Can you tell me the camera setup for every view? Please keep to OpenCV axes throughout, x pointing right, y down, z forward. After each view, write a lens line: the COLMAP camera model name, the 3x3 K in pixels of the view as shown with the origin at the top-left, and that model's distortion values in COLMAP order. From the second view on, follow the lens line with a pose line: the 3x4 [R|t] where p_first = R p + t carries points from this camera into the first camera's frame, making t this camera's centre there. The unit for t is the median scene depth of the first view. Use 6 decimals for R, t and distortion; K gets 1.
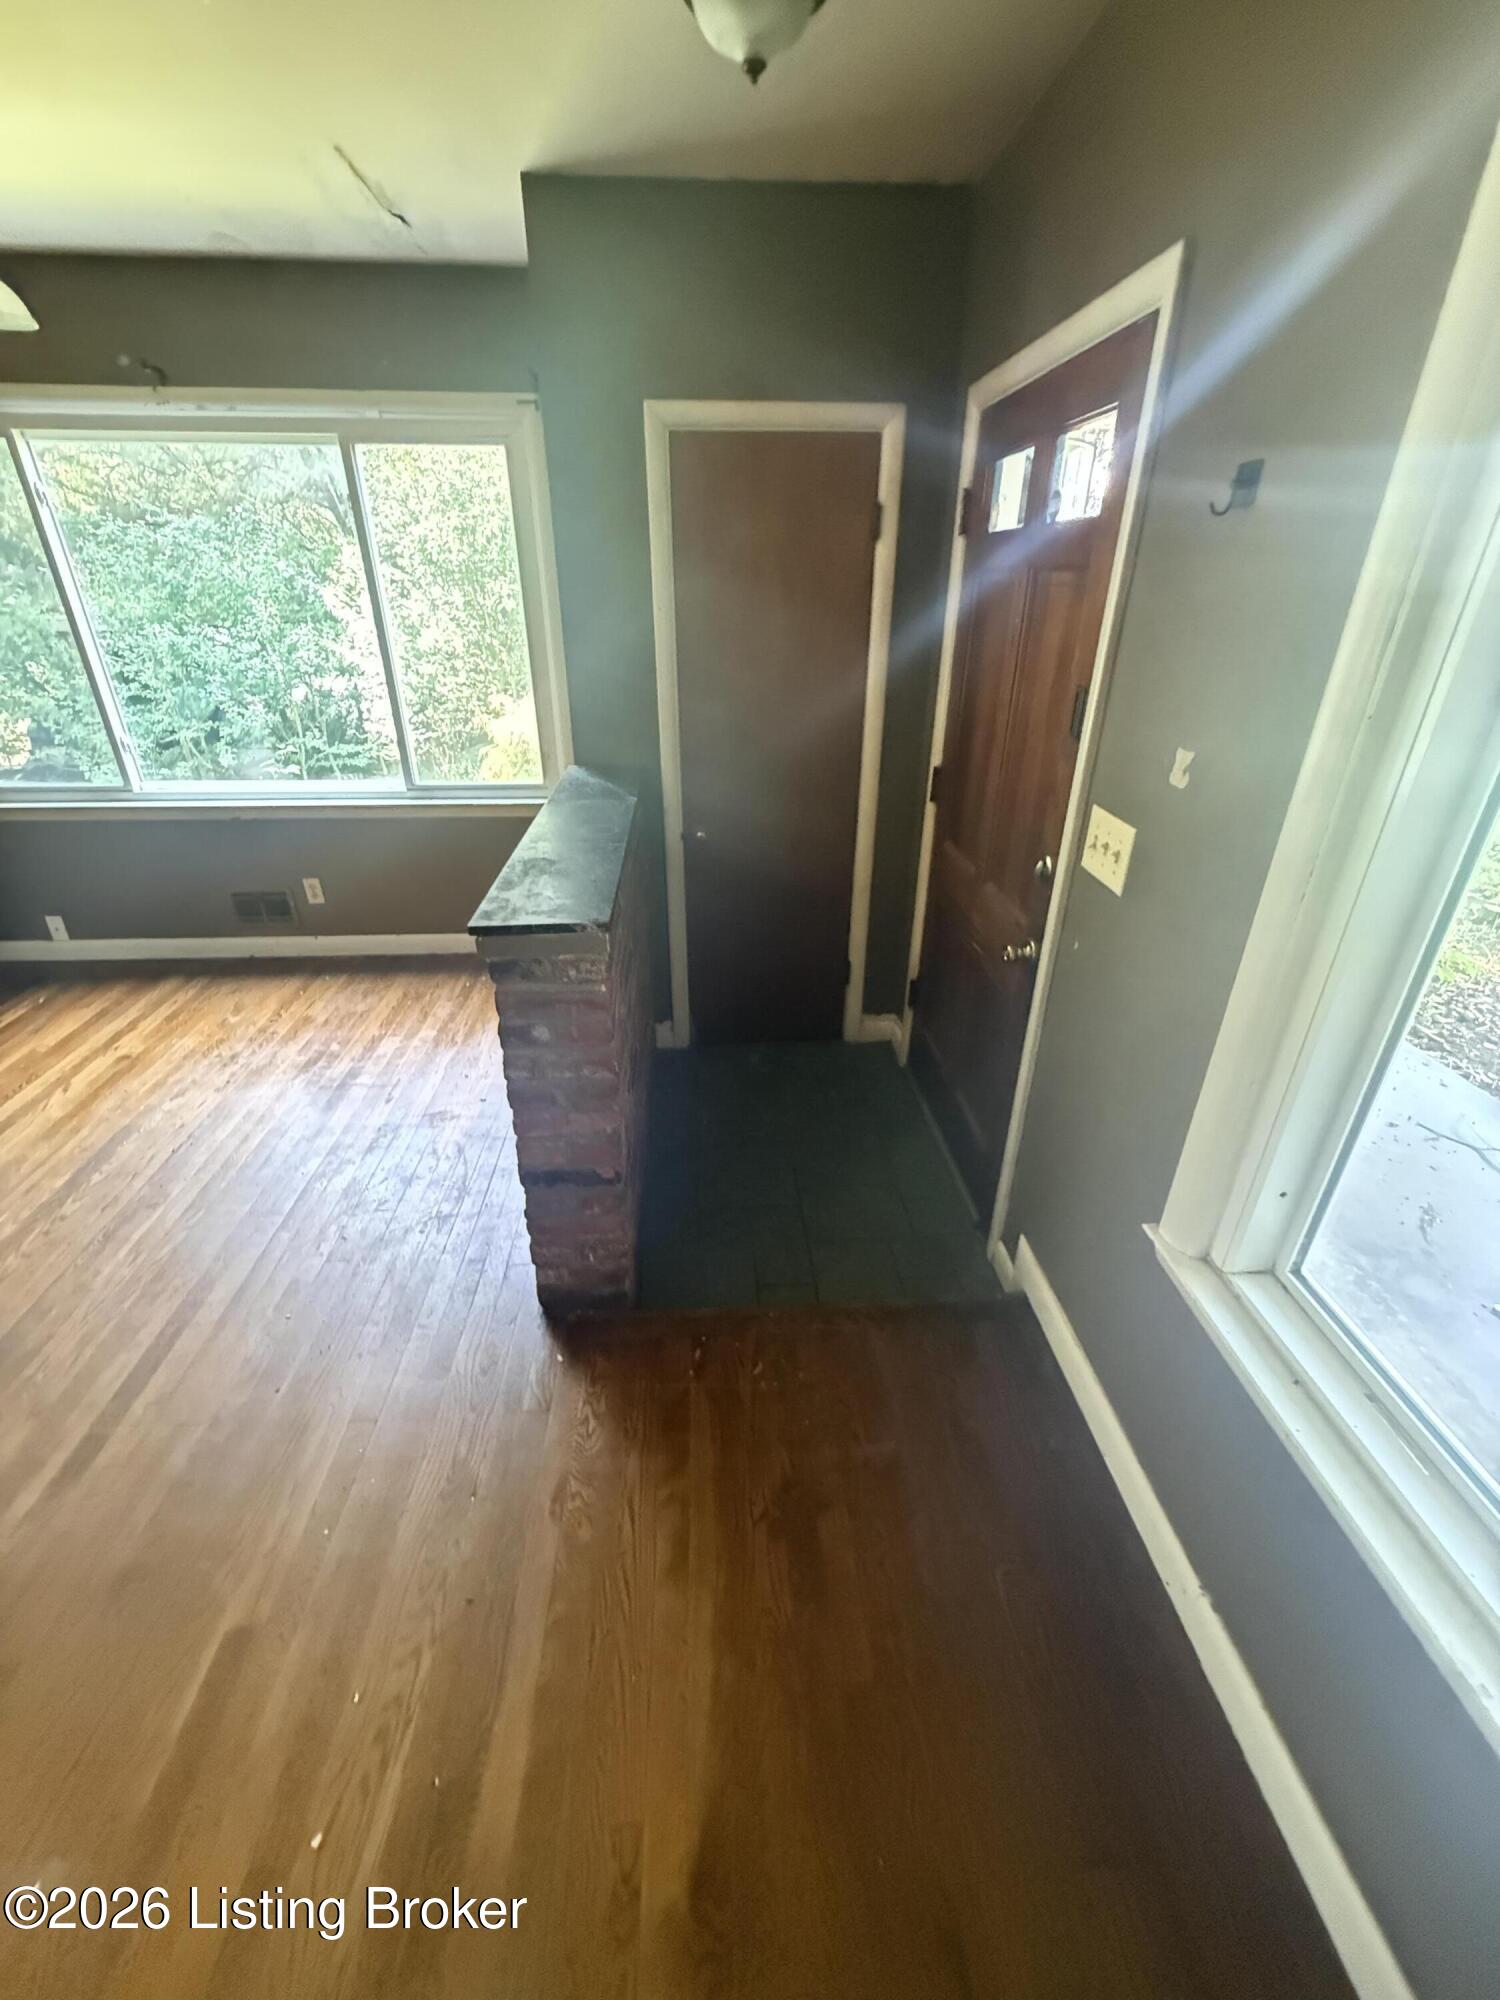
lens RADIAL K [[800.1, 0, 752.0], [0, 800.1, 995.4], [0, 0, 1]] dist [-0.000317, -0.000140]
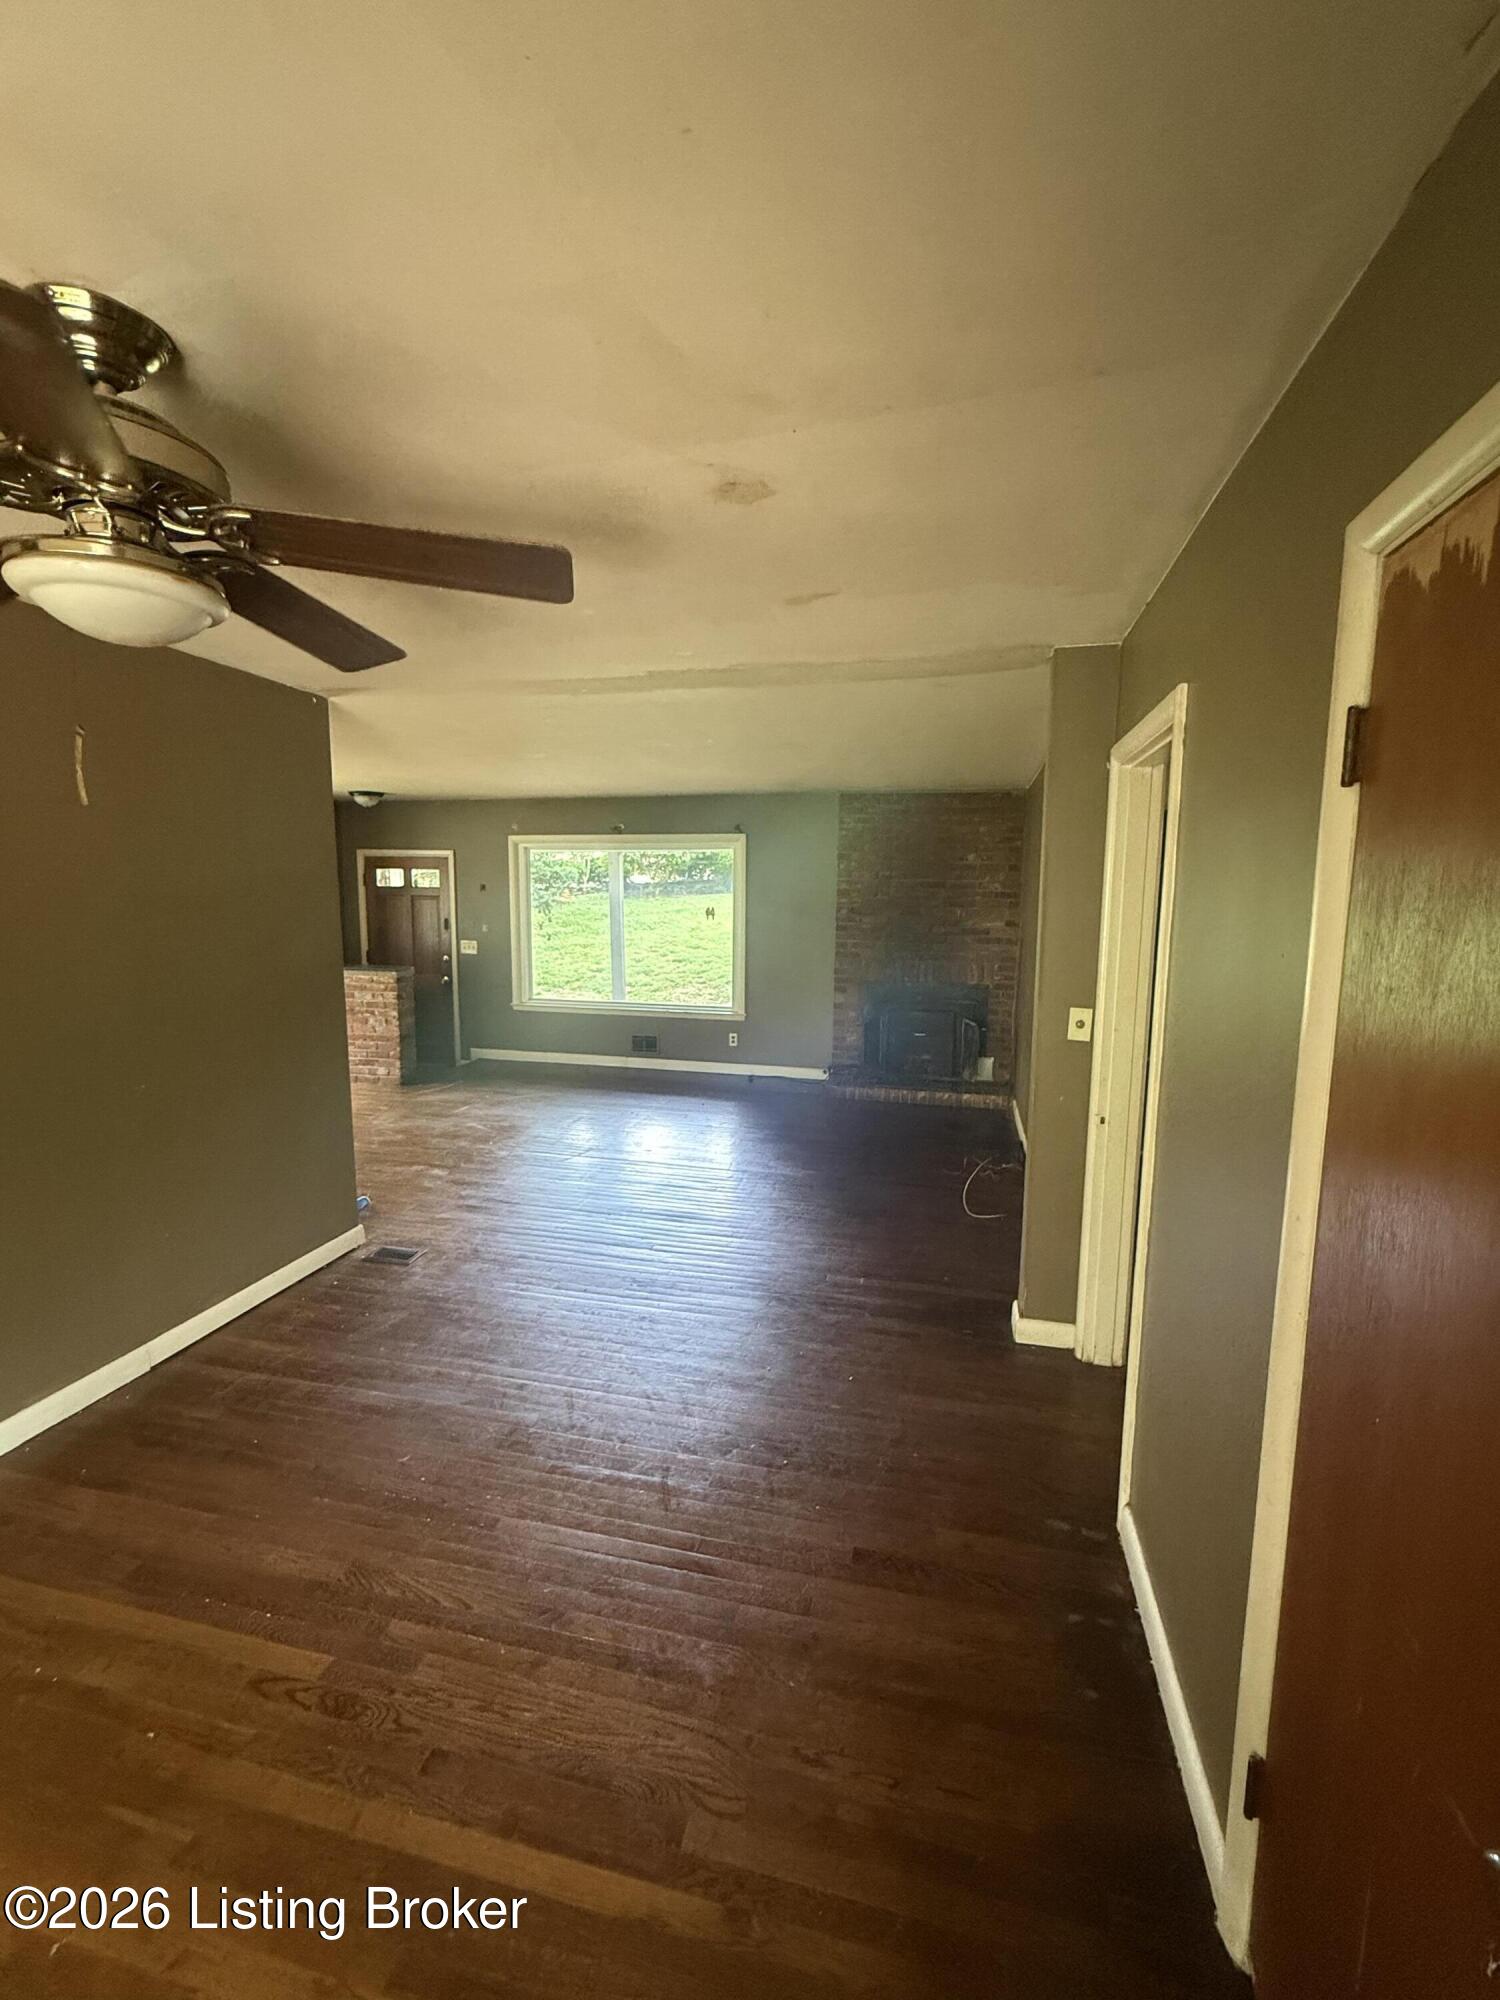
lens RADIAL K [[840.1, 0, 753.1], [0, 840.1, 999.0], [0, 0, 1]] dist [0.000821, -0.000101]
pose [[0.290917, -0.124759, 0.948579, -2.763787], [0.424034, 0.905580, -0.010942, 0.627597], [-0.857649, 0.405413, 0.316351, -1.403756]]
